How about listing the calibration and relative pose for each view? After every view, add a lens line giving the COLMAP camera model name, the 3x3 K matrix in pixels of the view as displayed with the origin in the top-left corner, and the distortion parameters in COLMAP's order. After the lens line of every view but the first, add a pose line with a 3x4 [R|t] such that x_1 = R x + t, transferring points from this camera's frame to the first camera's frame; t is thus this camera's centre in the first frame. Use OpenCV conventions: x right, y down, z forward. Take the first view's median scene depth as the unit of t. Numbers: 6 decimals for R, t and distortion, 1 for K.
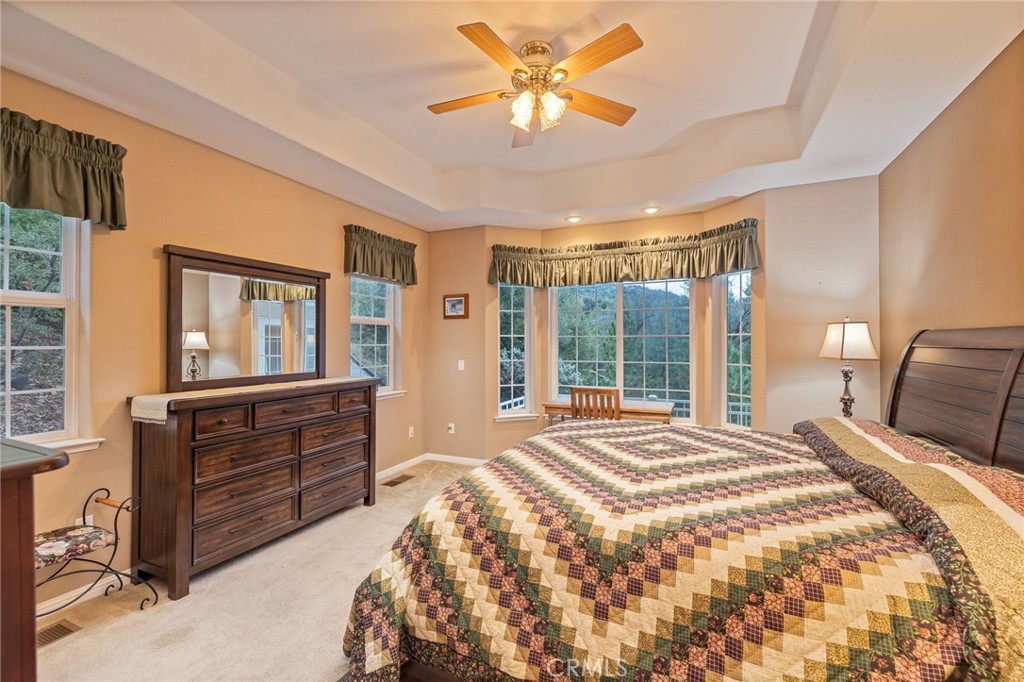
lens RADIAL K [[434.9, 0, 512.0], [0, 434.9, 341.0], [0, 0, 1]] dist [0.001762, 0.000084]
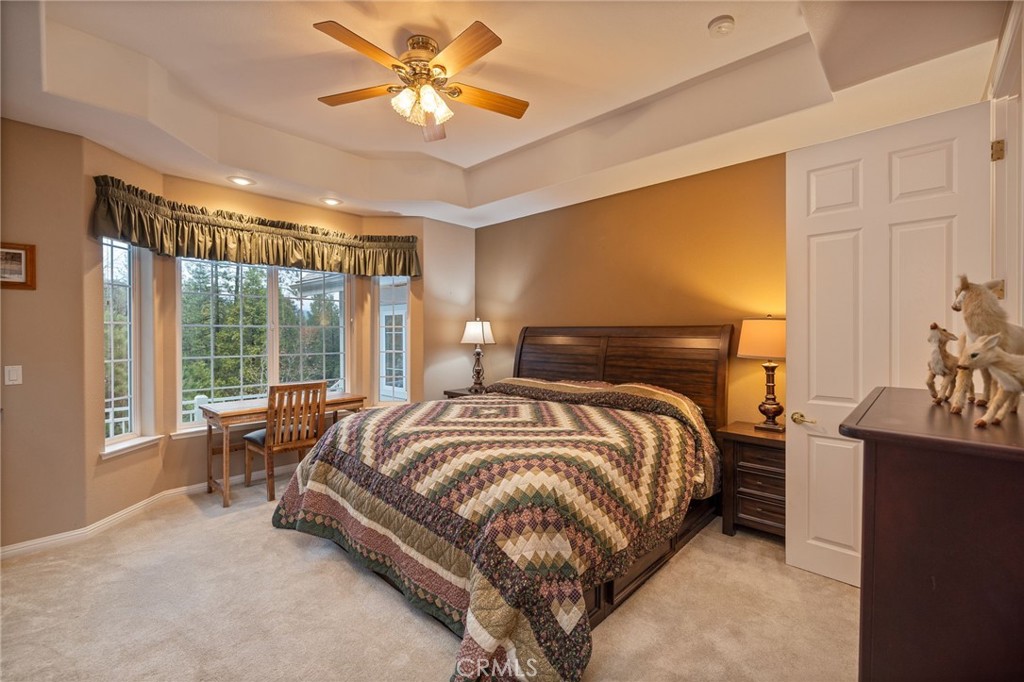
lens RADIAL K [[430.9, 0, 514.6], [0, 430.9, 337.1], [0, 0, 1]] dist [-0.000825, -0.000425]
pose [[0.319885, -0.007069, 0.947430, -0.508316], [-0.003999, 0.999953, 0.008811, 0.001950], [-0.947448, -0.006608, 0.319842, 0.287582]]
